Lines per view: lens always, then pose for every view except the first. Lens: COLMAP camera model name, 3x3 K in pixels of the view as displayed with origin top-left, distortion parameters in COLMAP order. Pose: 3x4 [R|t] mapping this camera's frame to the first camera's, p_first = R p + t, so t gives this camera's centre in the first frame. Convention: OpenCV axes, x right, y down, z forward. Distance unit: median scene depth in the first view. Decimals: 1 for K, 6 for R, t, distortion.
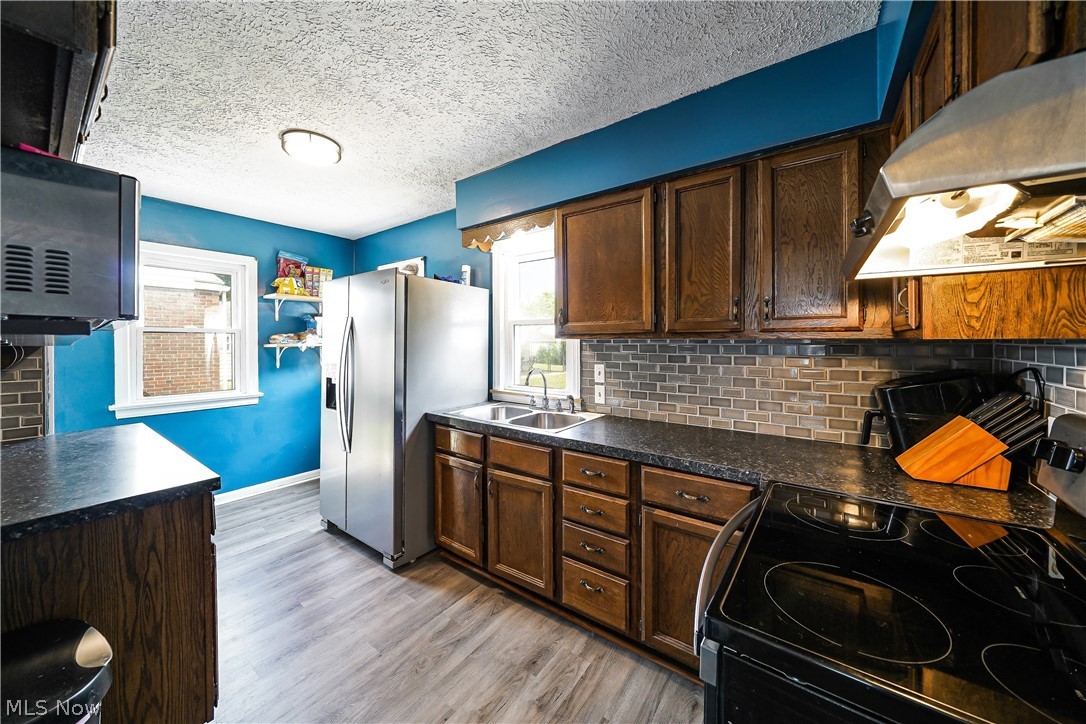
lens RADIAL K [[379.2, 0, 534.3], [0, 379.2, 340.9], [0, 0, 1]] dist [-0.005770, -0.000159]
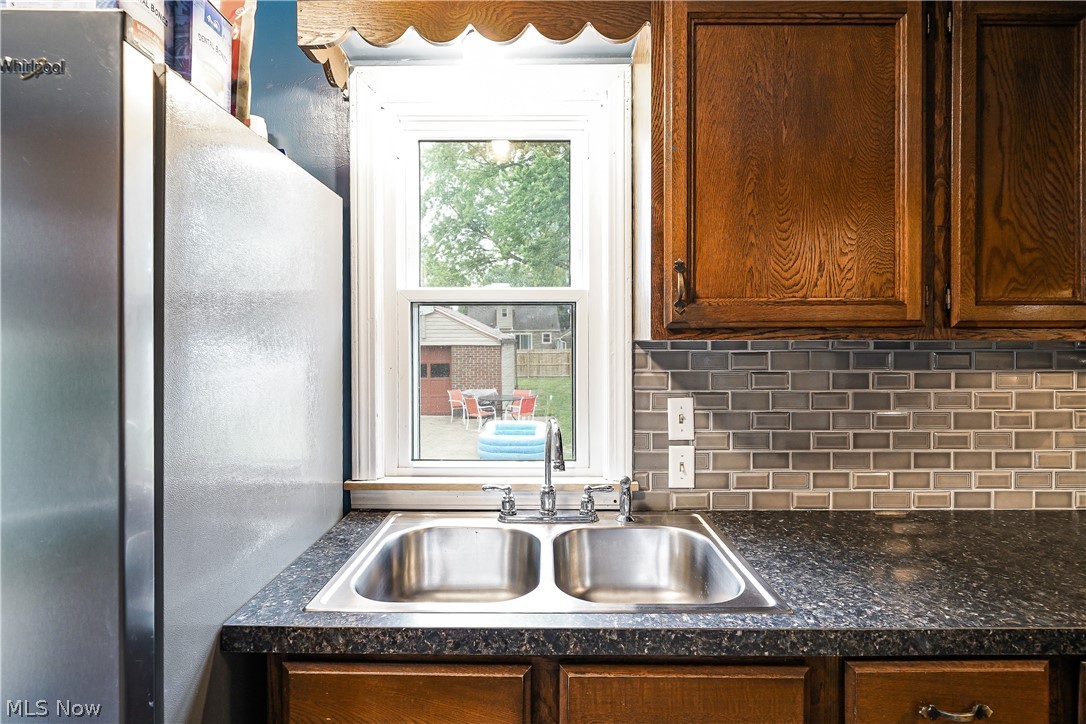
lens RADIAL K [[554.8, 0, 538.9], [0, 554.8, 345.2], [0, 0, 1]] dist [0.005694, 0.000093]
pose [[0.806305, -0.003867, 0.591488, -0.361443], [0.000549, 0.999983, 0.005789, -0.003715], [-0.591500, -0.004342, 0.806293, 0.610426]]
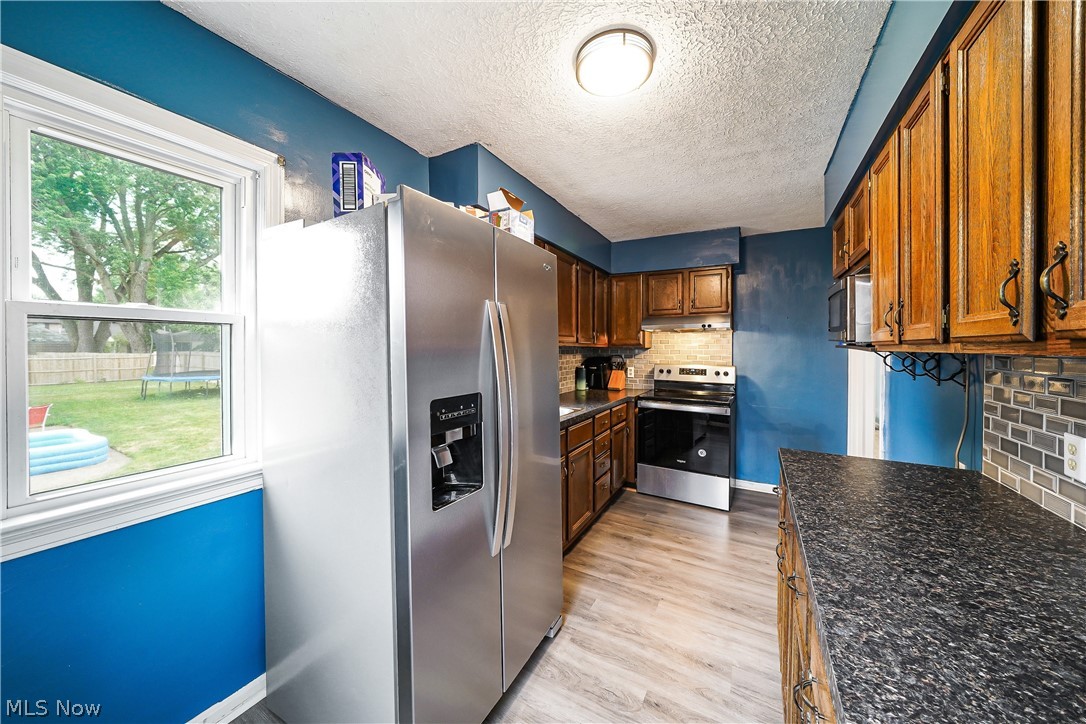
lens RADIAL K [[379.2, 0, 545.0], [0, 379.2, 350.3], [0, 0, 1]] dist [-0.005770, -0.000159]
pose [[-0.130882, -0.012470, 0.991320, -1.867675], [-0.000706, 0.999922, 0.012485, 0.001453], [-0.991398, 0.000934, -0.130880, 1.826052]]
